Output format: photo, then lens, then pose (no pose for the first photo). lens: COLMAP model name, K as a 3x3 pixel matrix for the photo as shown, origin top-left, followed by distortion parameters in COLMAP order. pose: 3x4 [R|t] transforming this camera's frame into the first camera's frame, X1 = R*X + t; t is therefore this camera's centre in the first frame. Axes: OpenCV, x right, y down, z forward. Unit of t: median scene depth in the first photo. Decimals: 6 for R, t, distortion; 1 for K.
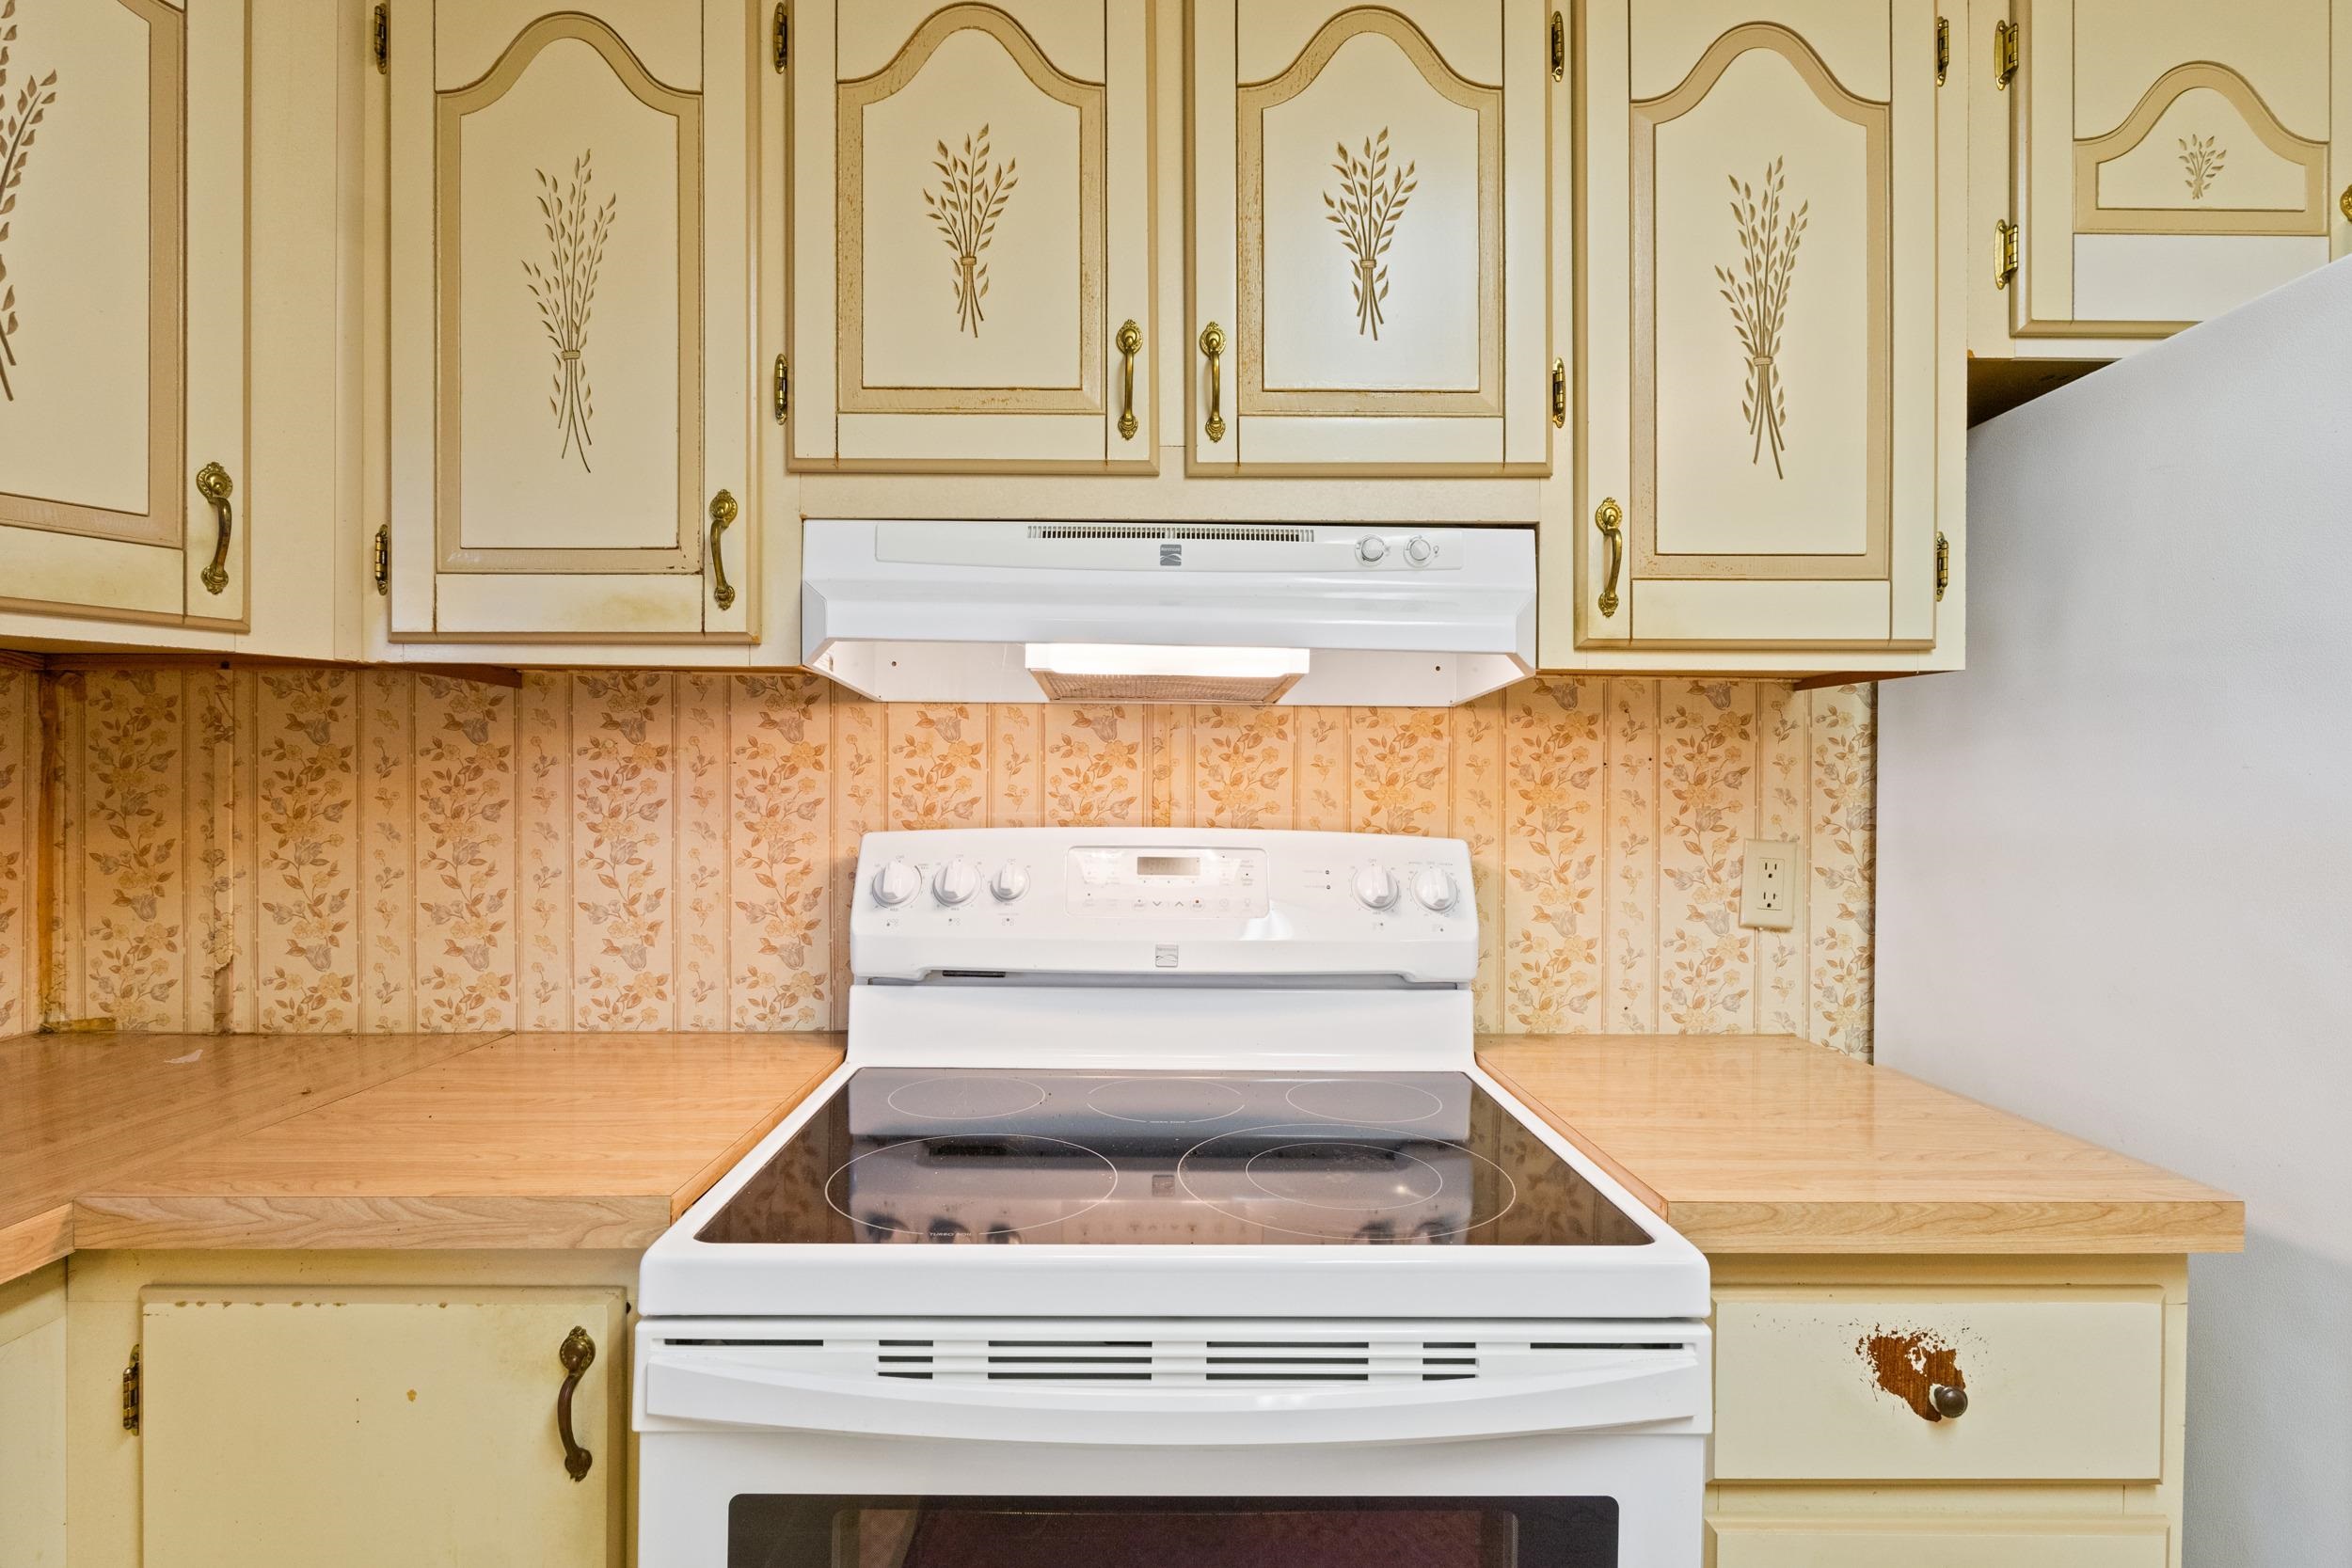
lens RADIAL K [[1125.1, 0, 1176.4], [0, 1125.1, 789.3], [0, 0, 1]] dist [-0.017212, 0.002713]
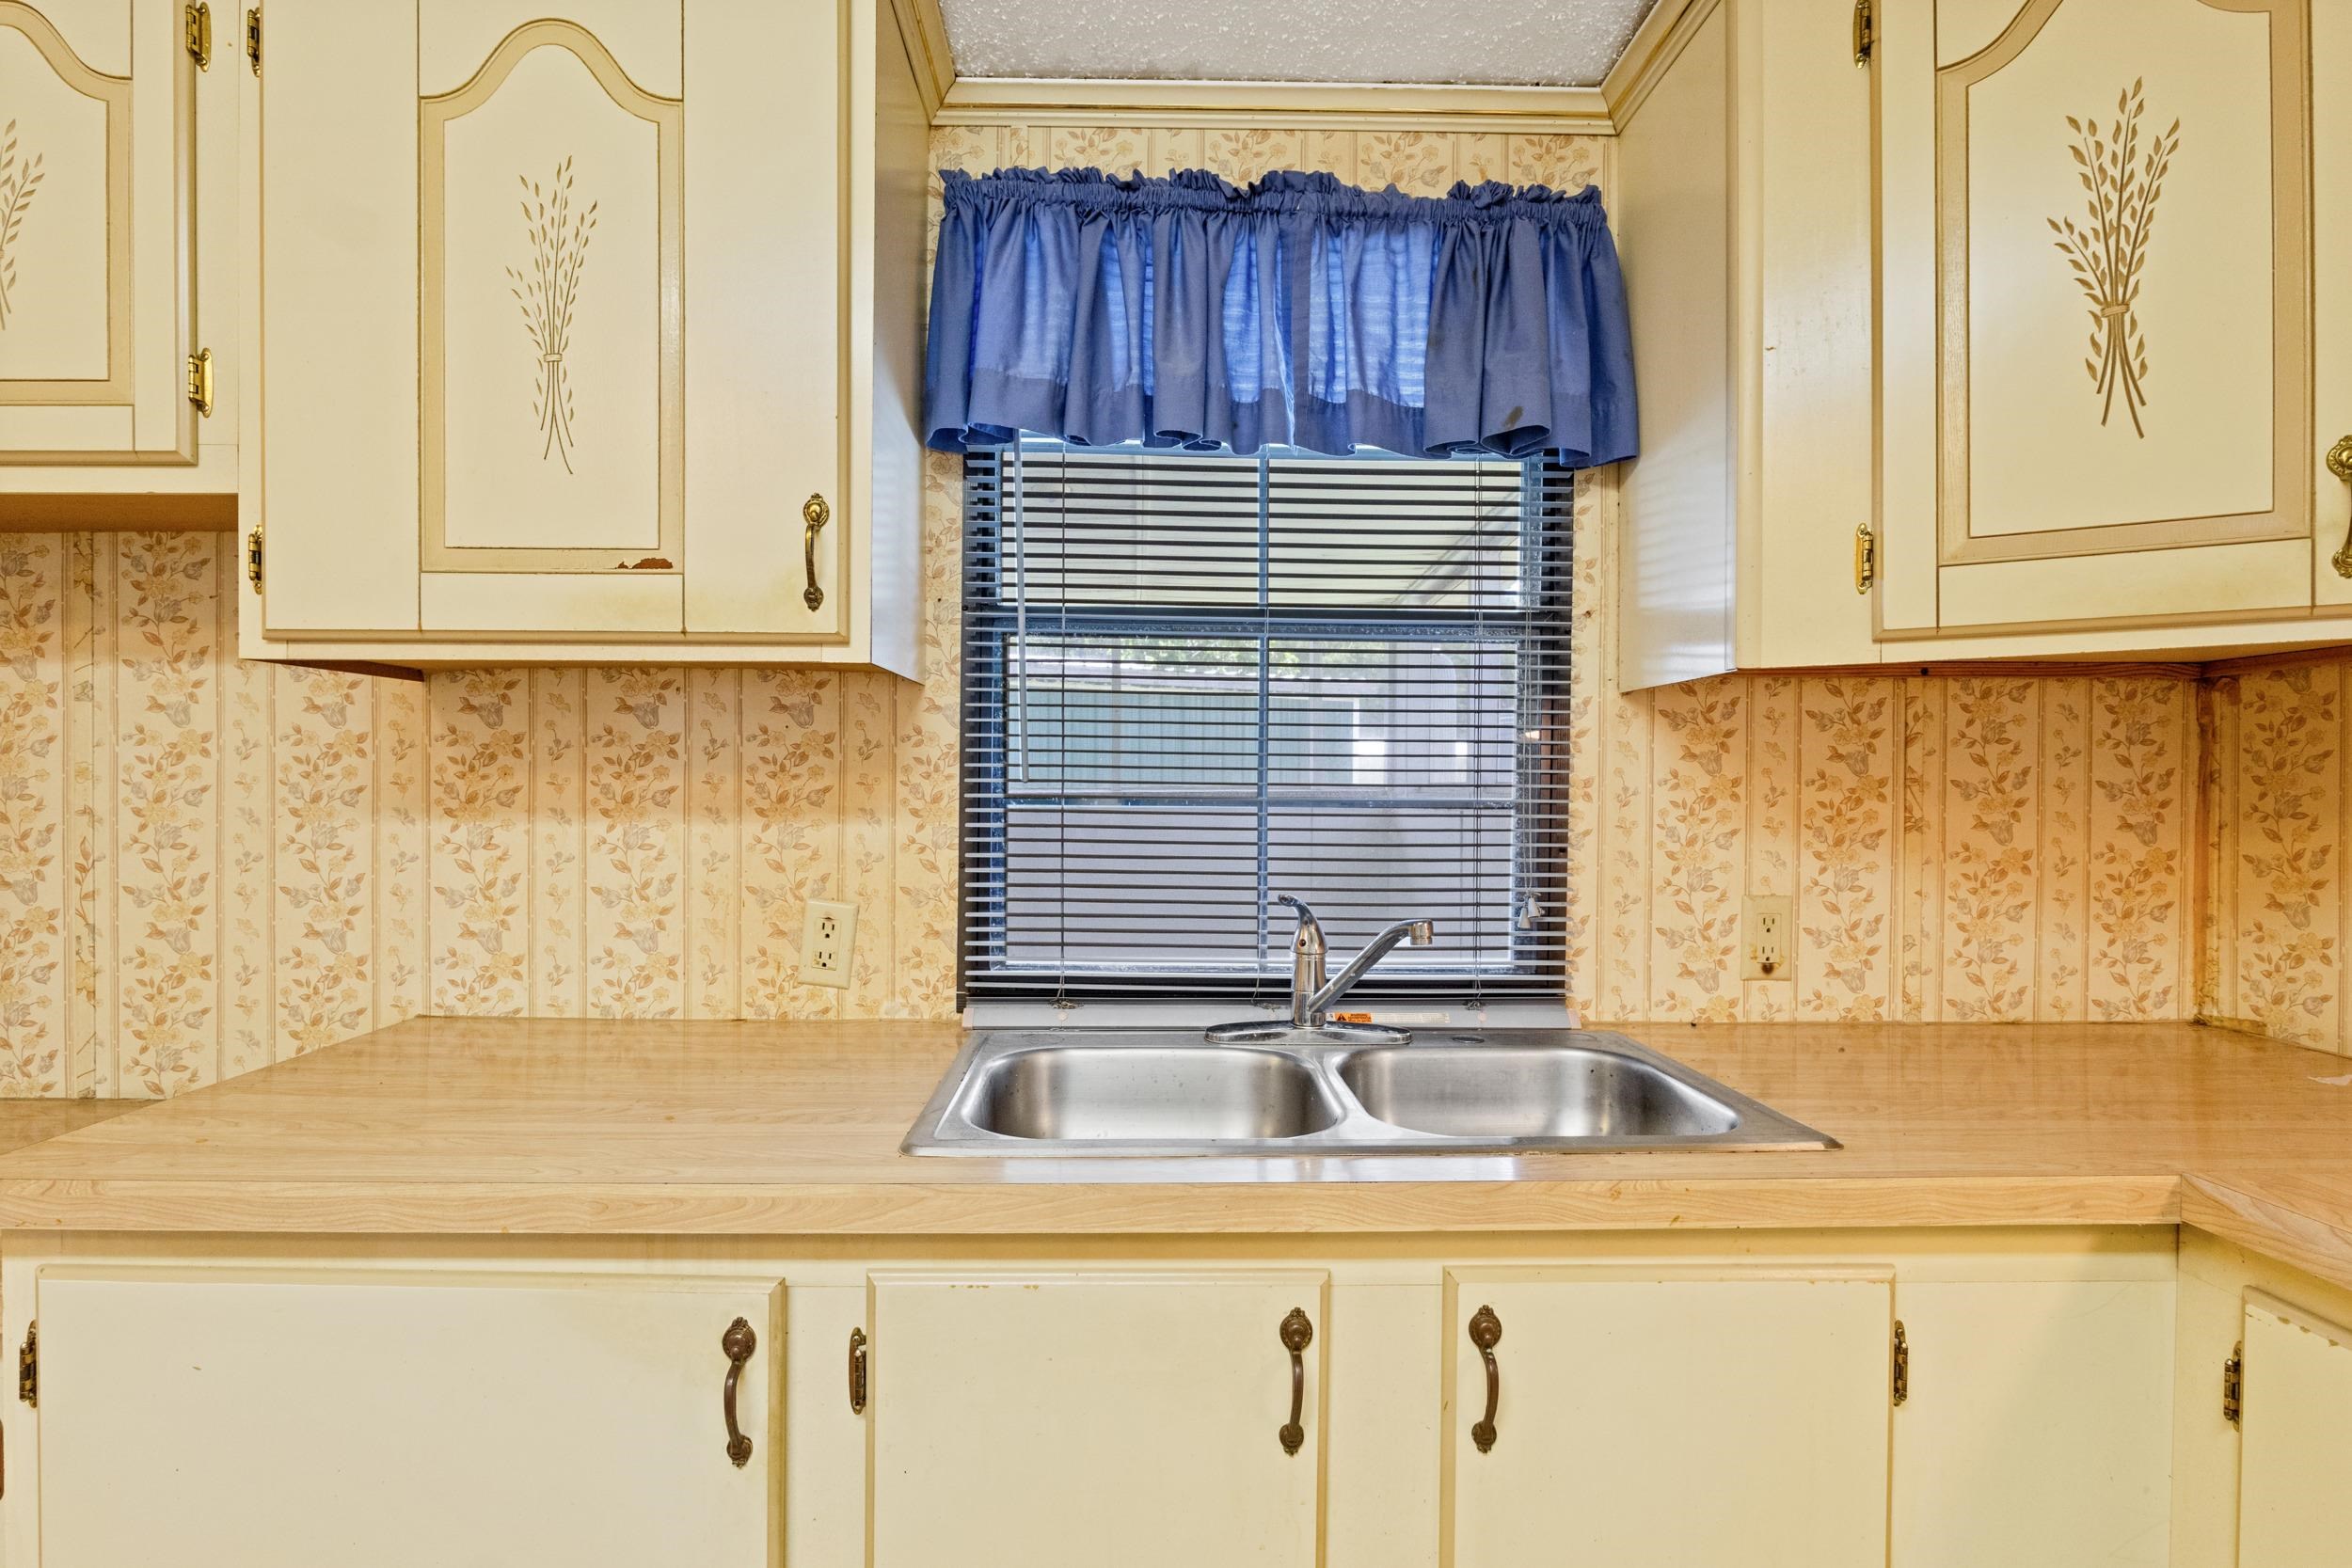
lens RADIAL K [[1125.1, 0, 1141.1], [0, 1125.1, 786.6], [0, 0, 1]] dist [-0.017212, 0.002713]
pose [[-0.009167, -0.001040, -0.999957, 0.040852], [-0.008069, 0.999967, -0.000966, 0.004409], [0.999925, 0.008059, -0.009175, 0.004911]]
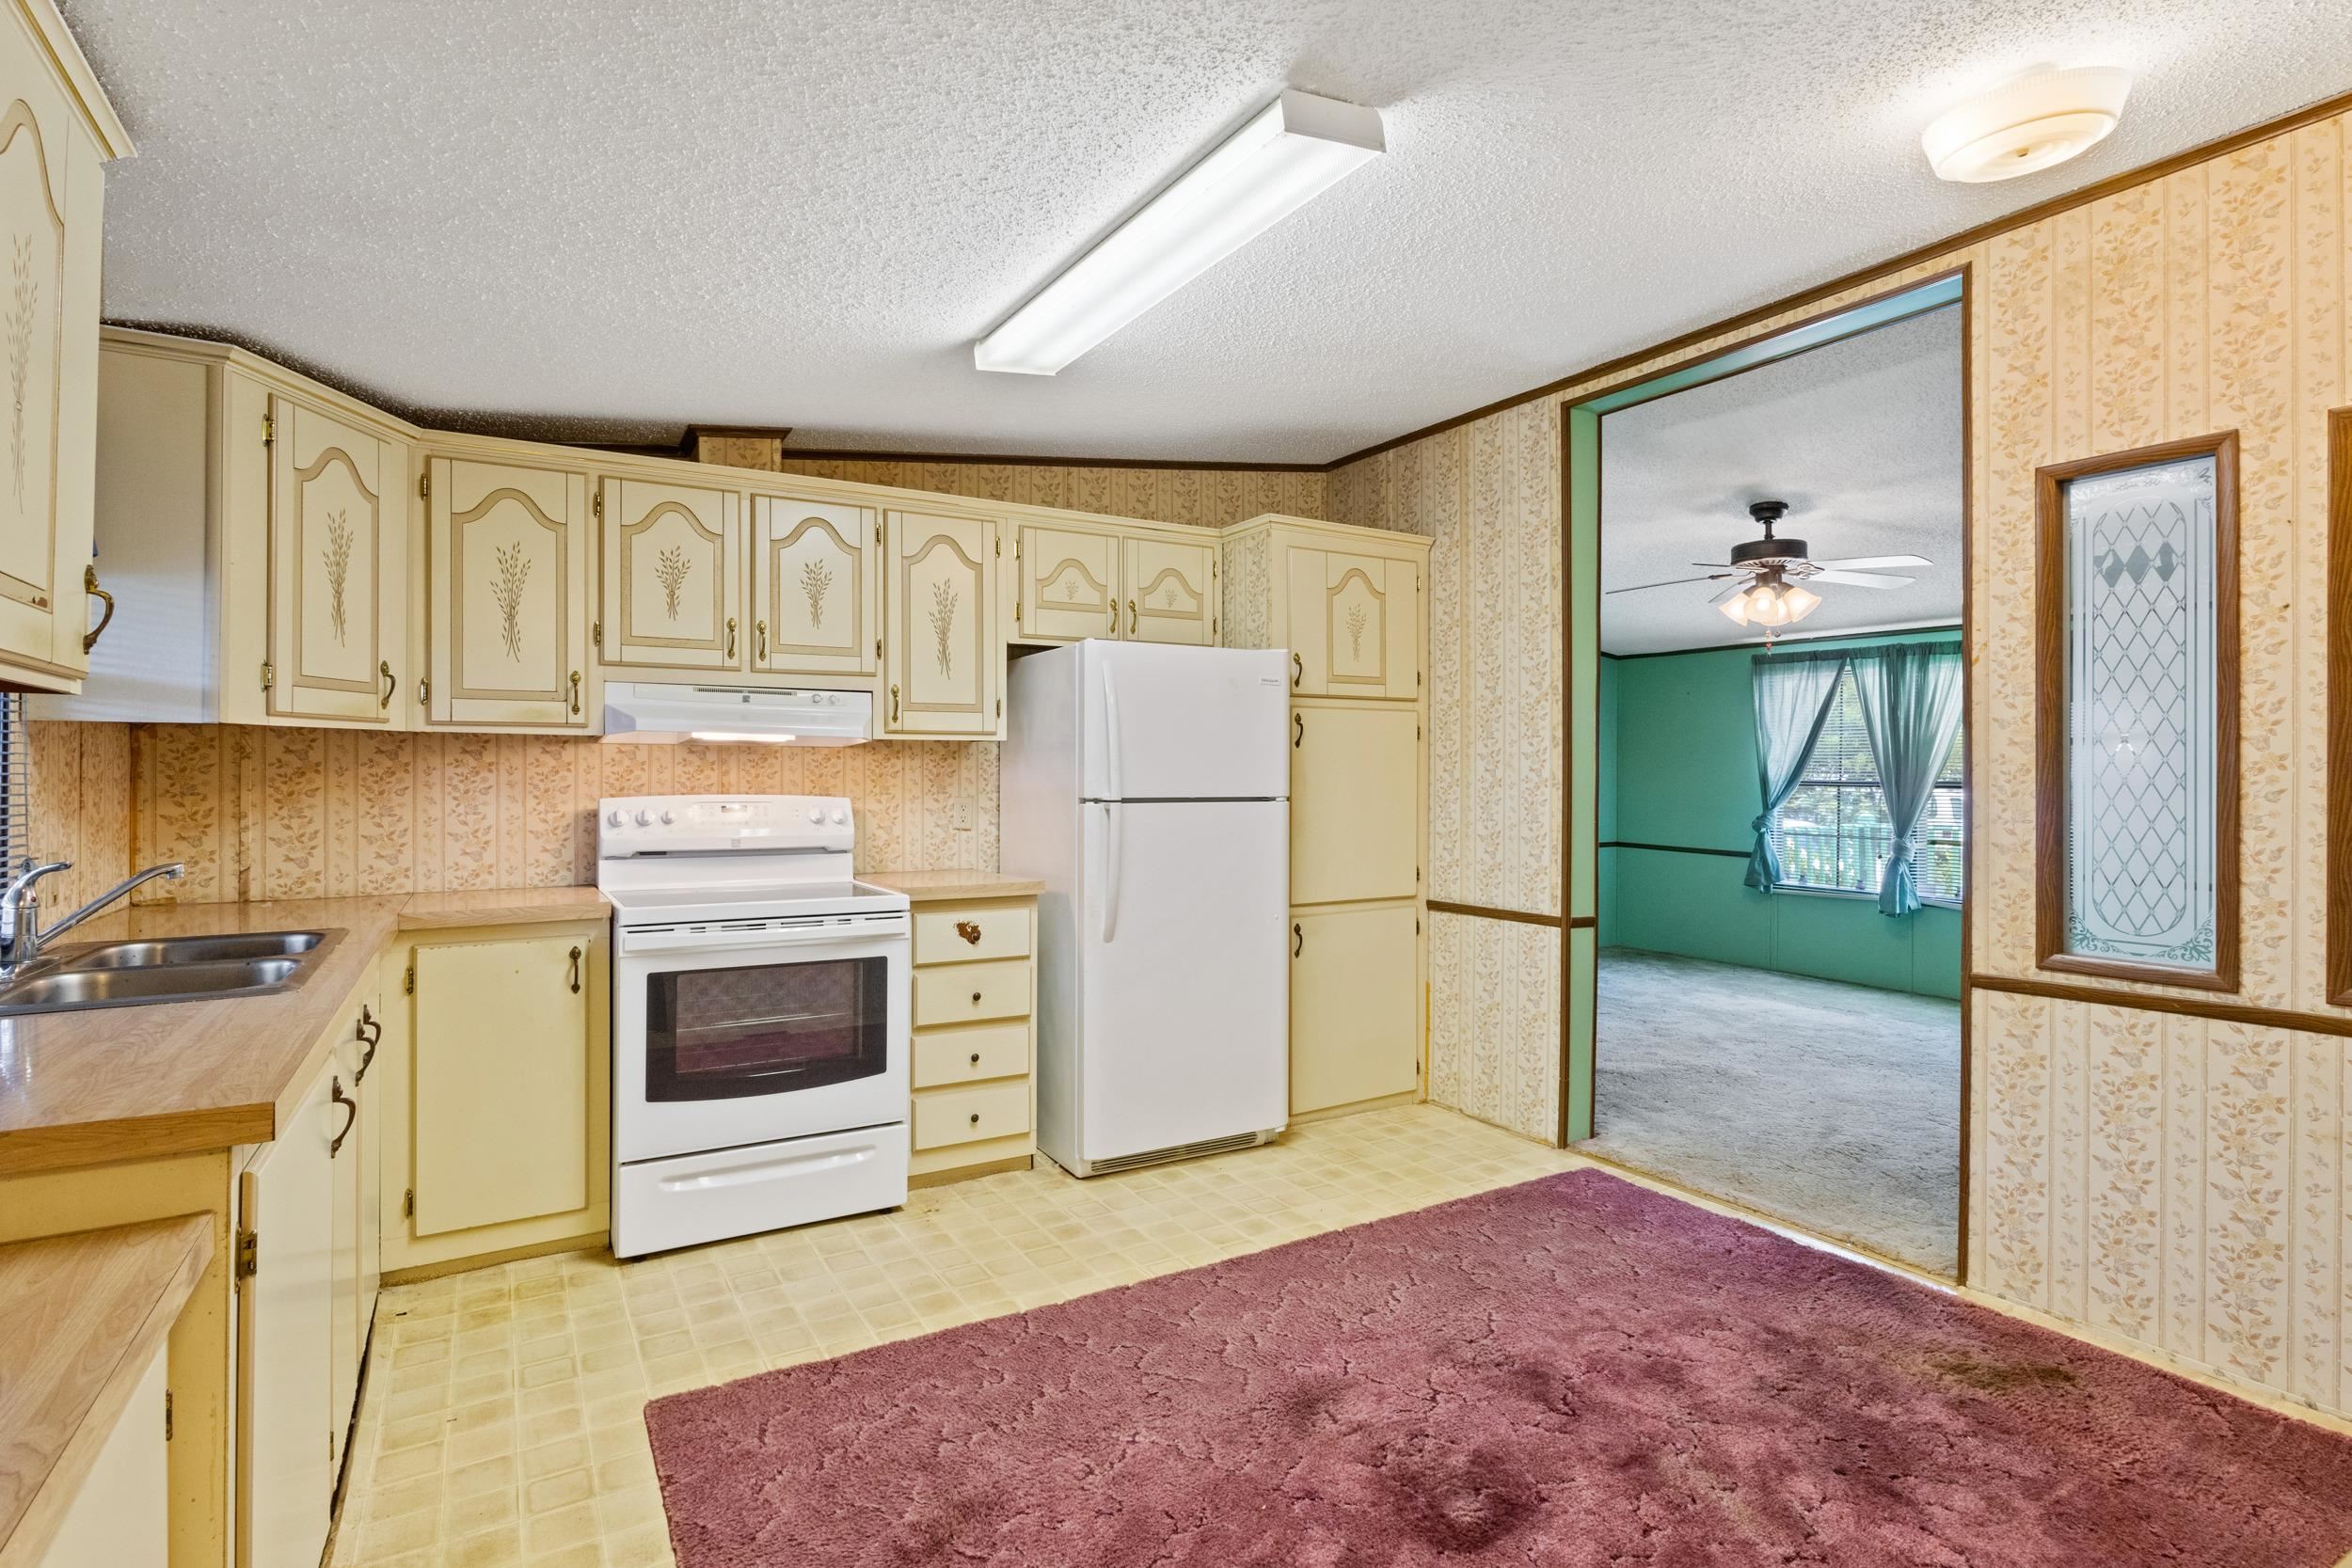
lens RADIAL K [[1125.1, 0, 1164.6], [0, 1125.1, 771.8], [0, 0, 1]] dist [-0.017212, 0.002713]
pose [[0.870540, -0.003168, 0.492087, -0.392509], [0.005909, 0.999974, -0.004016, -0.001546], [-0.492062, 0.006404, 0.870537, -1.640384]]
